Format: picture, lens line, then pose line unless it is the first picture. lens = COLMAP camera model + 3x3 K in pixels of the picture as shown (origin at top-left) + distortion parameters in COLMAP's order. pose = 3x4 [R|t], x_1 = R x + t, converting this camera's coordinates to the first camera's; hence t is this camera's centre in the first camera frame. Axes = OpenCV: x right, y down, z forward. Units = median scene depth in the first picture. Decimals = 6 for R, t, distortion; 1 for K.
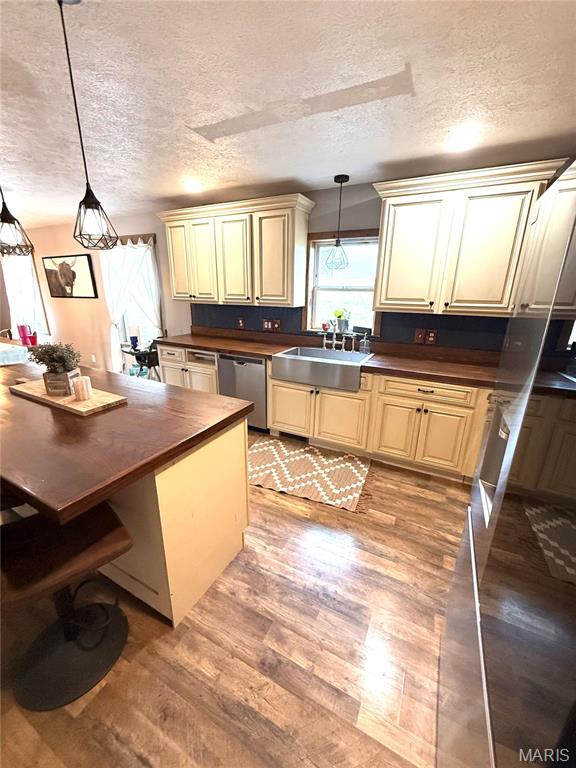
lens RADIAL K [[307.3, 0, 287.4], [0, 307.3, 381.7], [0, 0, 1]] dist [0.000630, 0.000099]
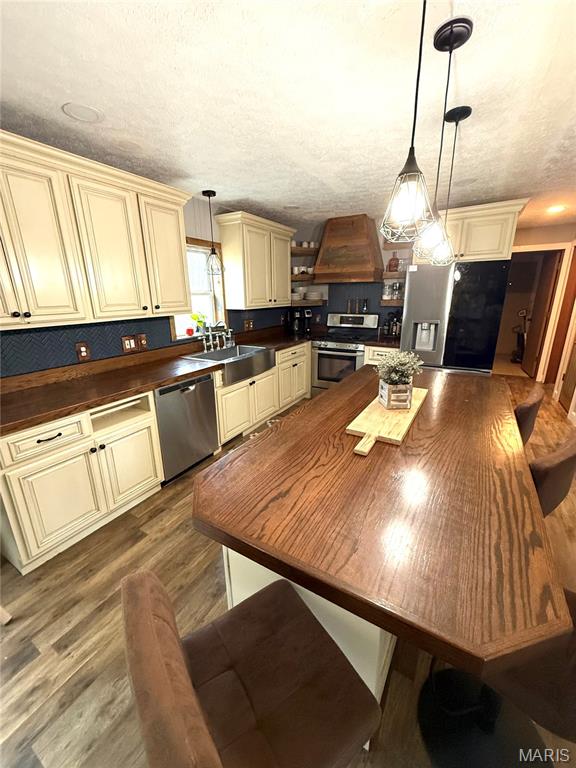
lens RADIAL K [[307.3, 0, 287.3], [0, 307.3, 381.3], [0, 0, 1]] dist [0.000630, 0.000099]
pose [[0.053123, -0.289340, 0.955751, -0.885482], [0.306256, 0.915700, 0.260193, -0.204088], [-0.950466, 0.278883, 0.137257, 0.644952]]
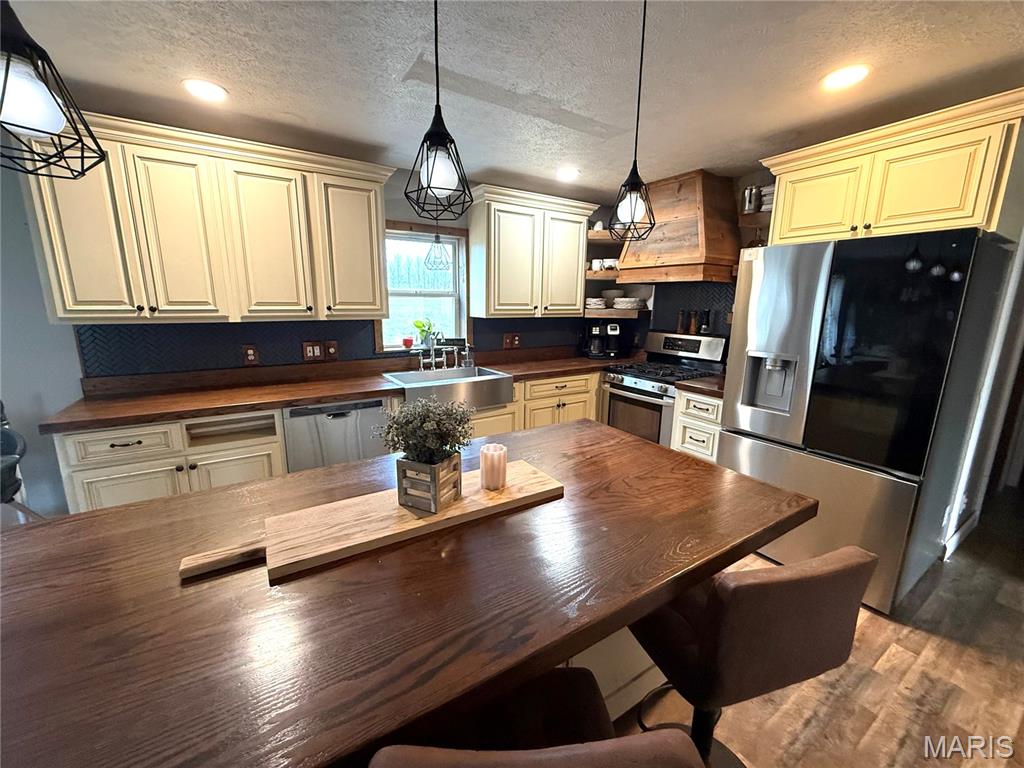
lens RADIAL K [[409.7, 0, 509.0], [0, 409.7, 383.7], [0, 0, 1]] dist [0.000630, 0.000099]
pose [[0.502658, -0.180209, 0.845494, -0.651510], [0.248546, 0.966863, 0.058313, -0.083200], [-0.827985, 0.180833, 0.530791, 0.291591]]
